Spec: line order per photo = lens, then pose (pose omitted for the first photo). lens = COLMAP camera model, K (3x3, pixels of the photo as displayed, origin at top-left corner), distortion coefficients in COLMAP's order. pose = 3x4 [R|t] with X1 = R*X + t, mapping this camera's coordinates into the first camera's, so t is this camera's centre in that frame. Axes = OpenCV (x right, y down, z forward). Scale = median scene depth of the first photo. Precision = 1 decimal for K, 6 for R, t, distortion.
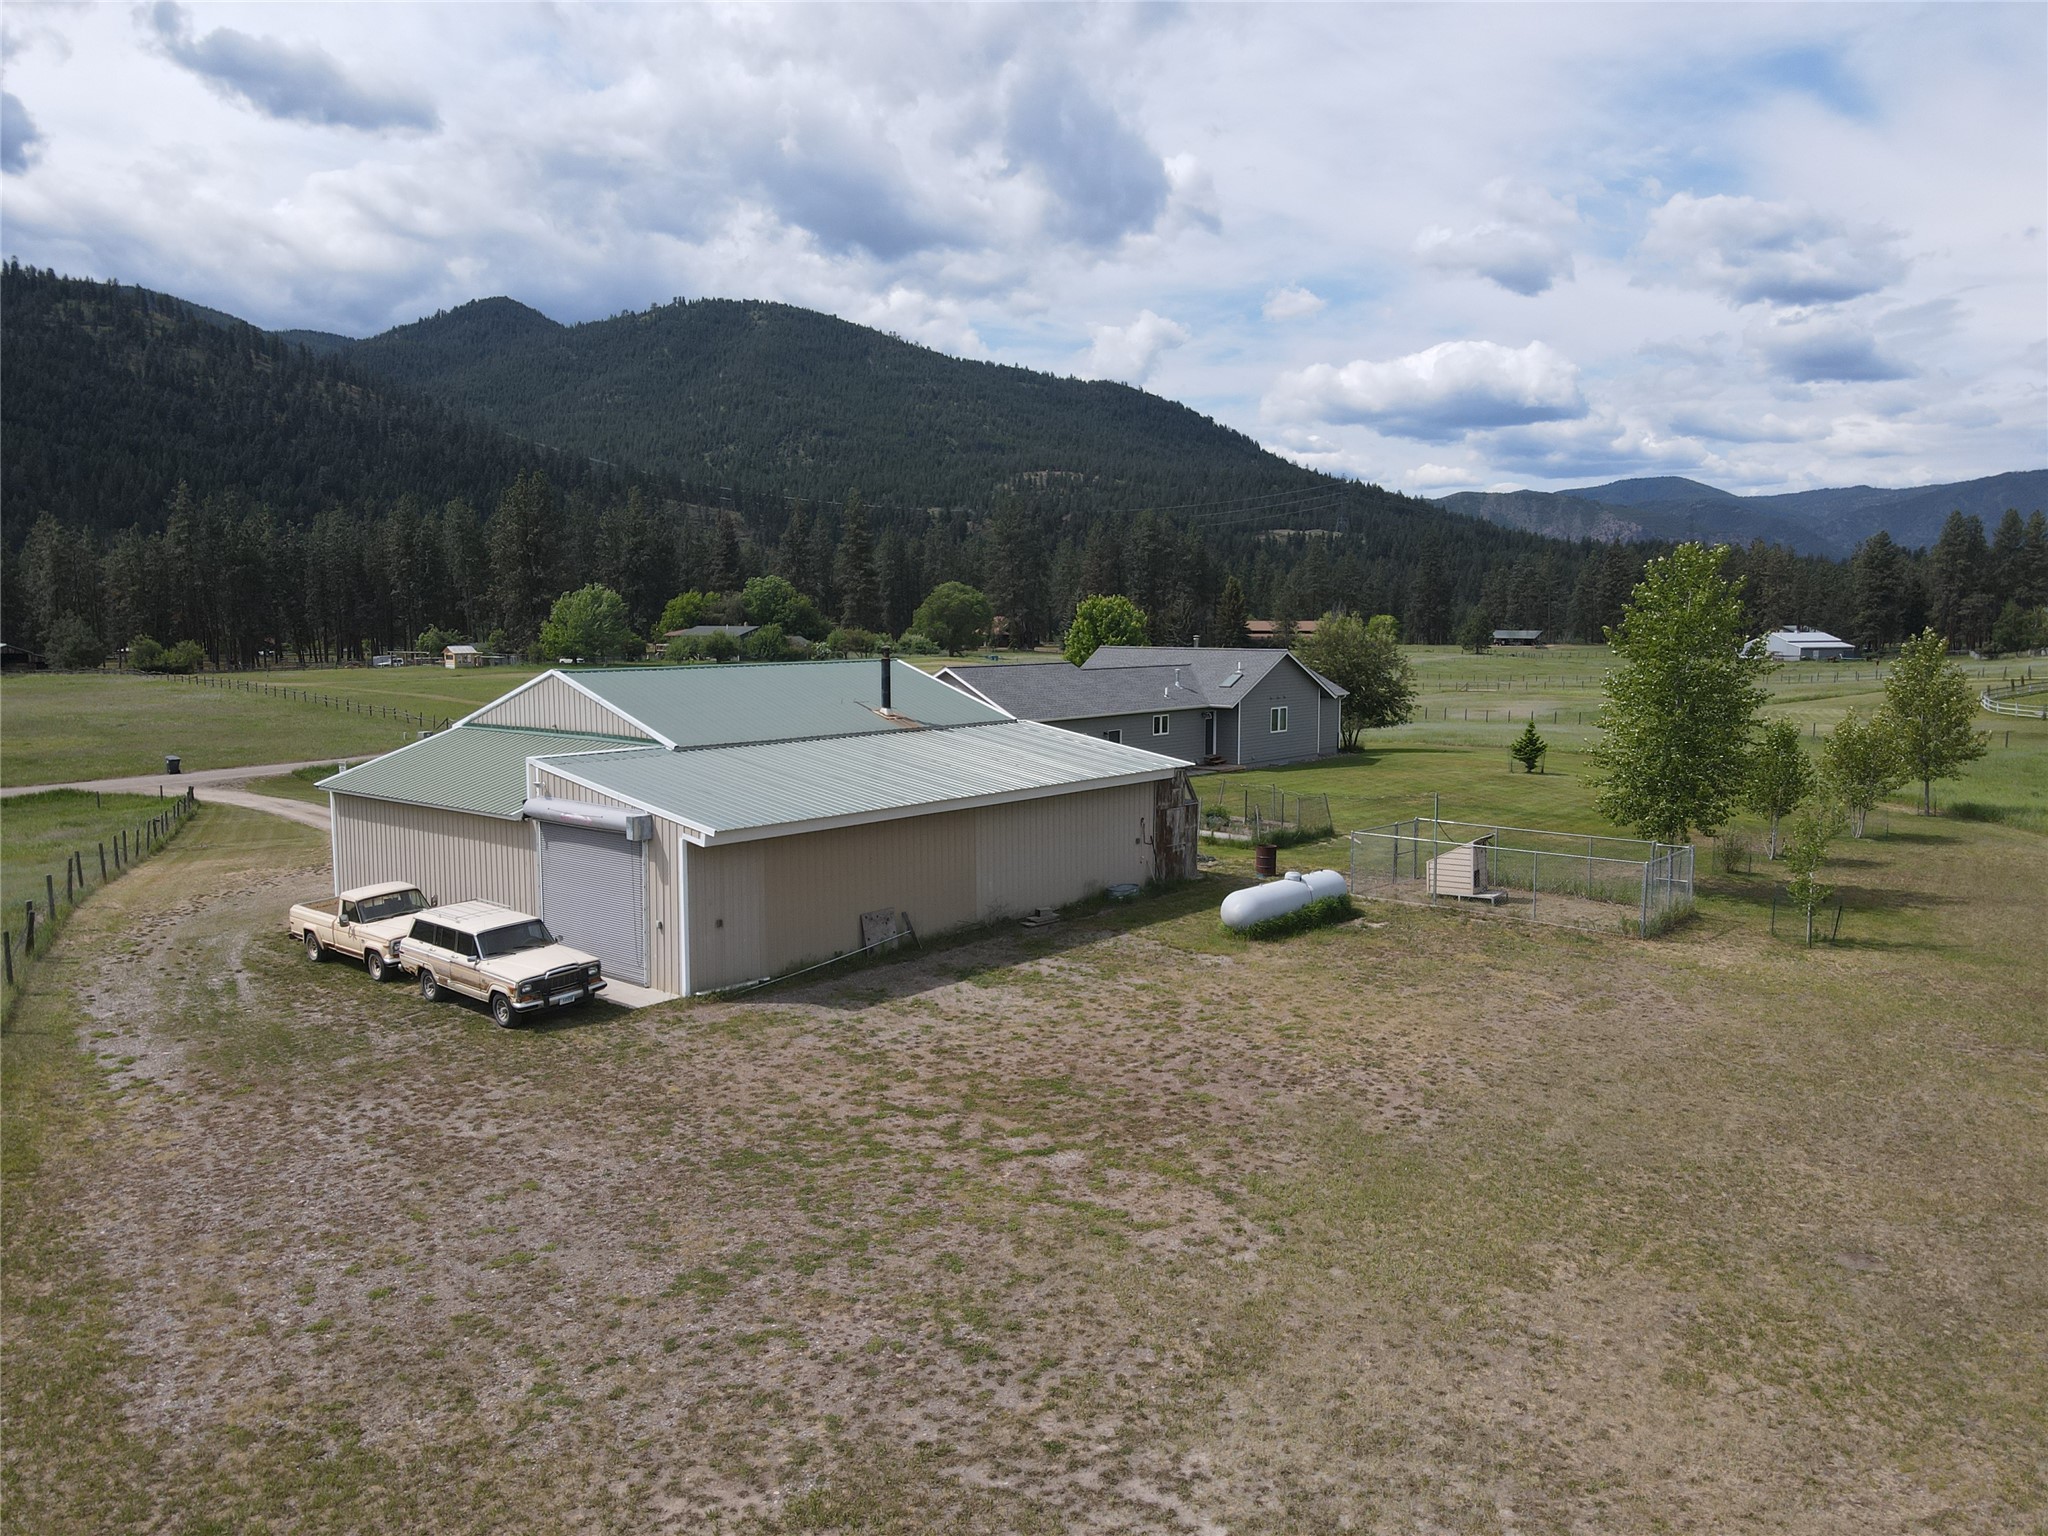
lens RADIAL K [[1498.4, 0, 1014.4], [0, 1498.4, 763.8], [0, 0, 1]] dist [0.007578, 0.008585]
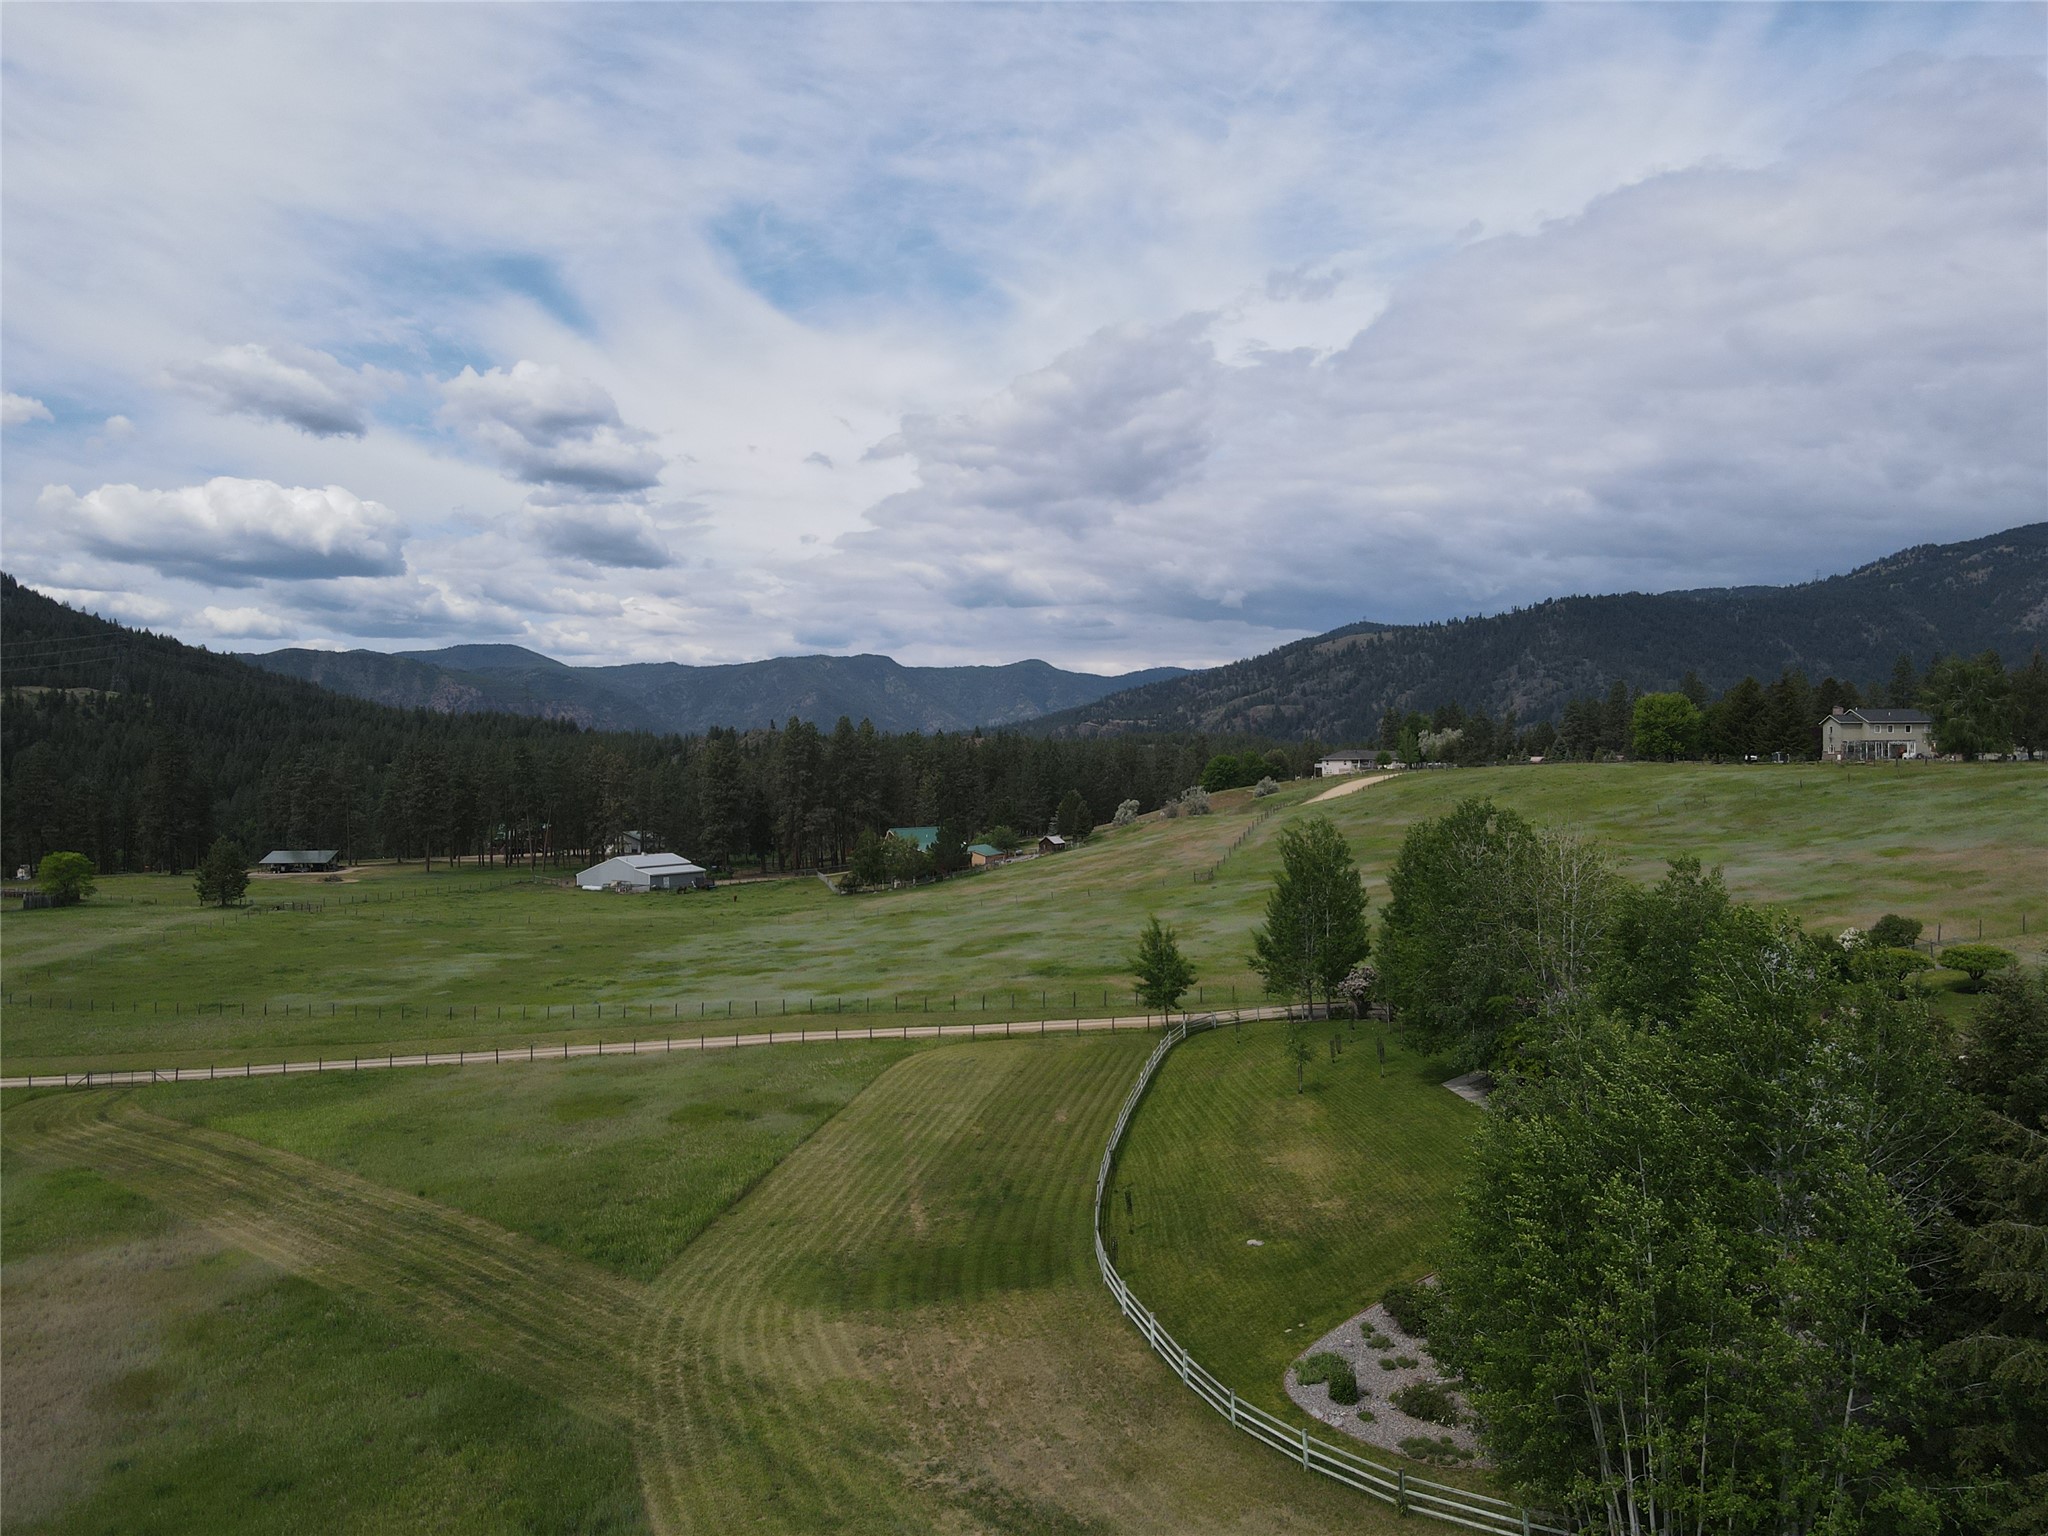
lens RADIAL K [[1498.4, 0, 1018.2], [0, 1498.4, 772.2], [0, 0, 1]] dist [0.007578, 0.008585]
pose [[0.742232, -0.001244, 0.670142, 0.063112], [0.068614, 0.994884, -0.074147, -0.031434], [-0.666621, 0.101015, 0.738520, 0.130533]]
